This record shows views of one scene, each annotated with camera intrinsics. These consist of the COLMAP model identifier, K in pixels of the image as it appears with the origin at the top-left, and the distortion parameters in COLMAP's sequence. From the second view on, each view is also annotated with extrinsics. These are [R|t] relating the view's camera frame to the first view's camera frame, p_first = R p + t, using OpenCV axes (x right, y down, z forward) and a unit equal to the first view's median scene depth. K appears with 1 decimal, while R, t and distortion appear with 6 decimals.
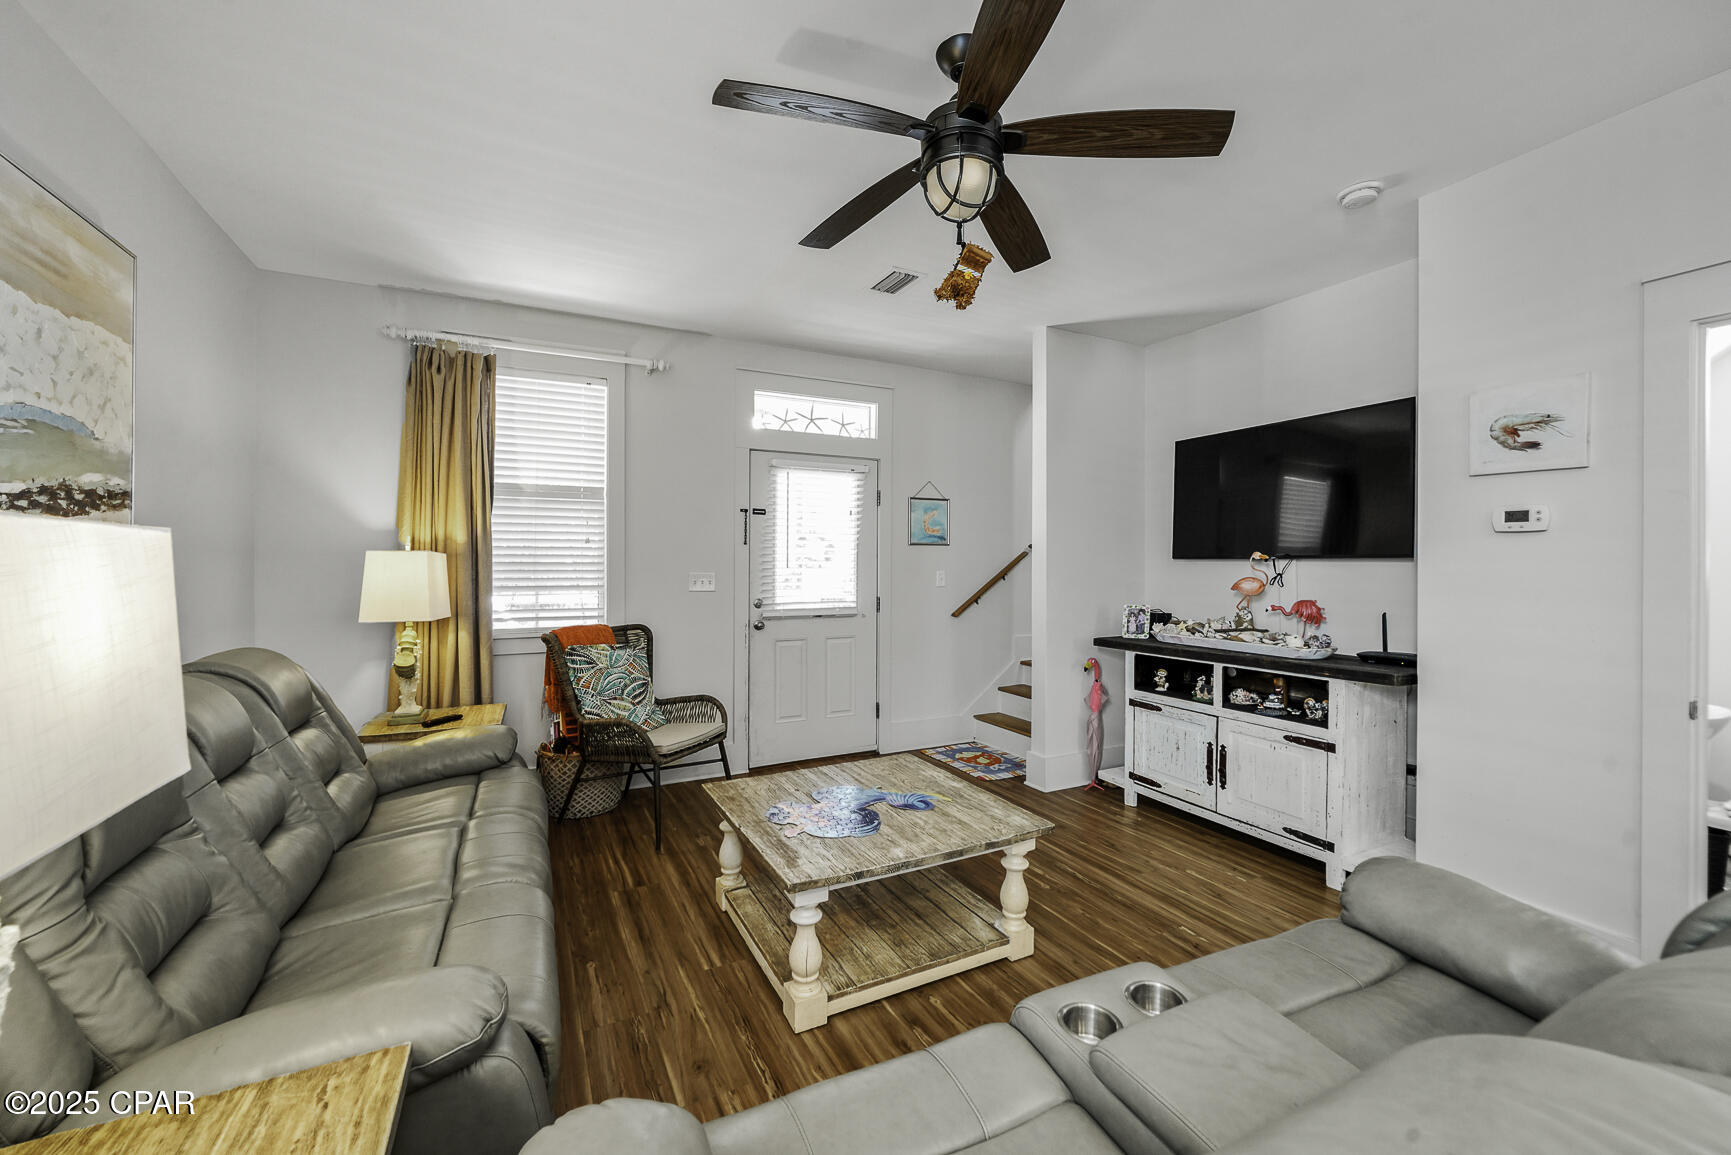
lens RADIAL K [[665.4, 0, 865.5], [0, 665.4, 577.5], [0, 0, 1]] dist [-0.089508, 0.000008]
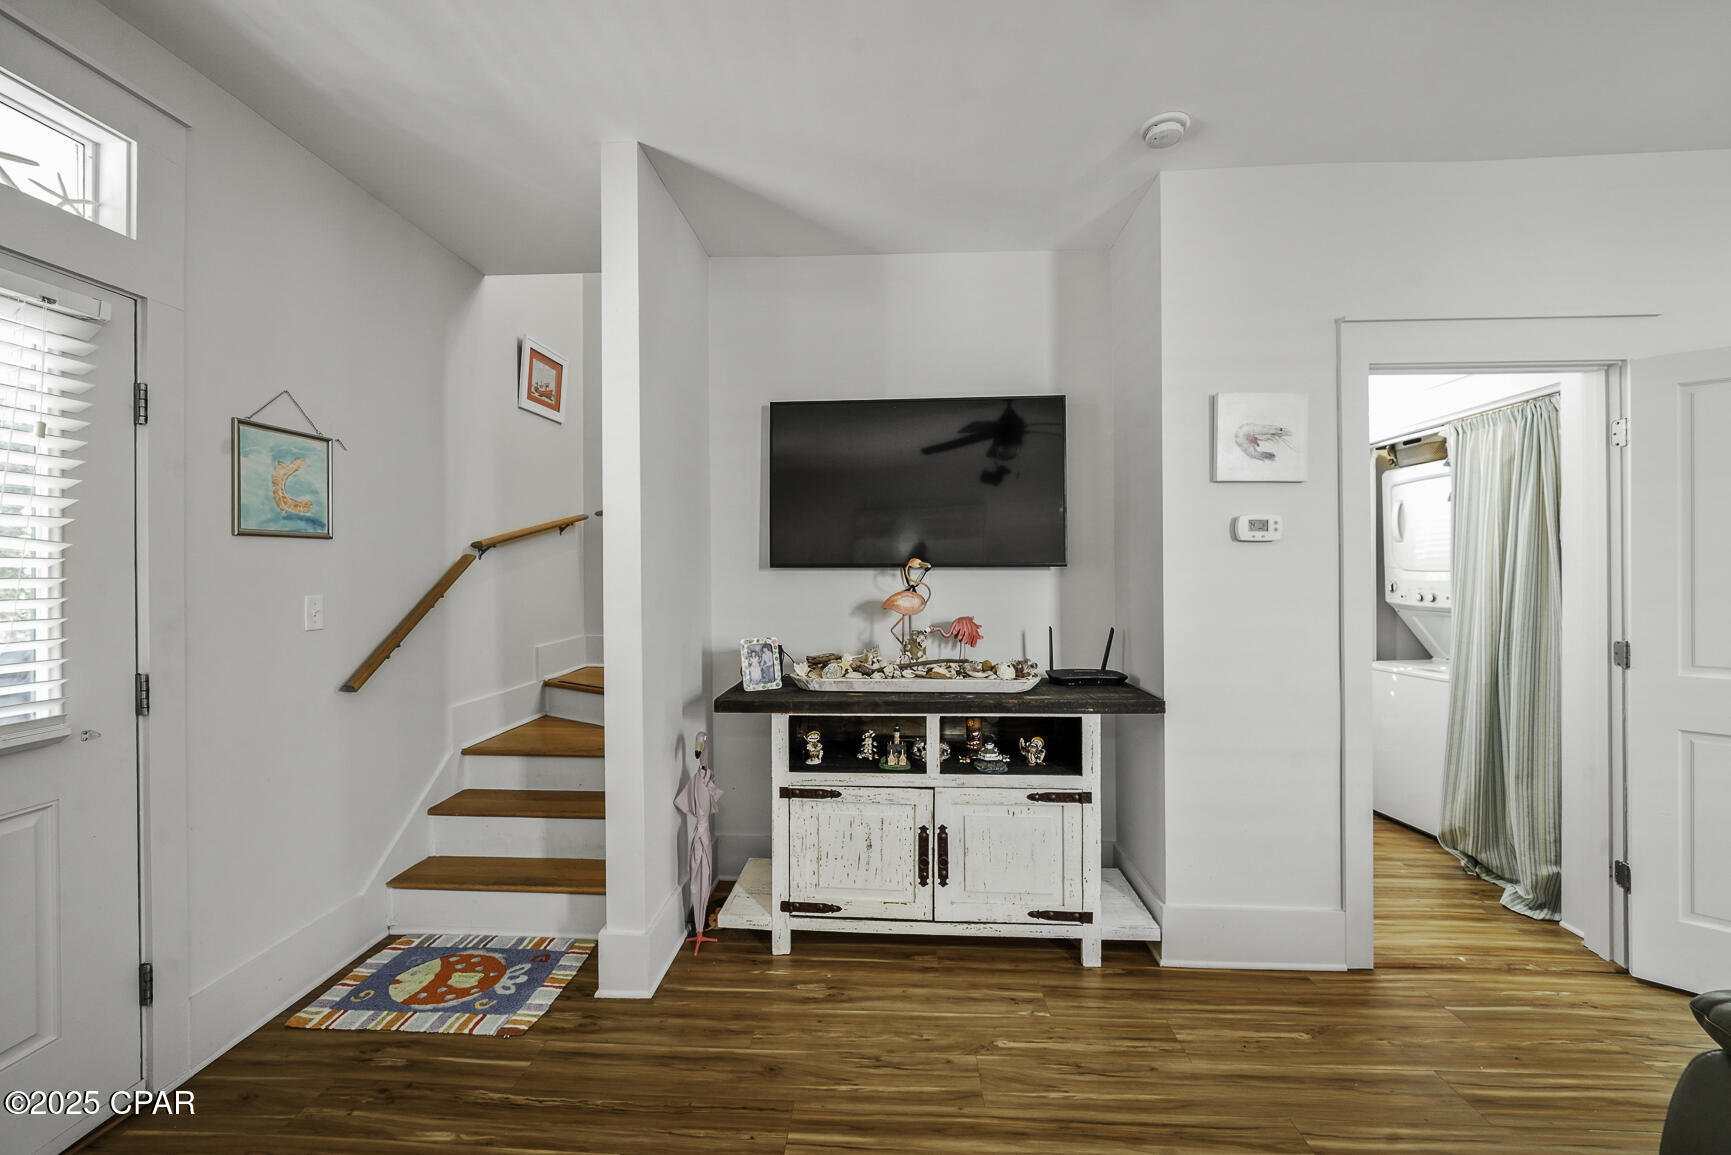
lens RADIAL K [[668.6, 0, 847.0], [0, 668.6, 568.3], [0, 0, 1]] dist [-0.013092, 0.000127]
pose [[0.500077, -0.005058, 0.865966, -0.145299], [0.021533, 0.999746, -0.006596, -0.026181], [-0.865713, 0.021945, 0.500059, 0.696105]]
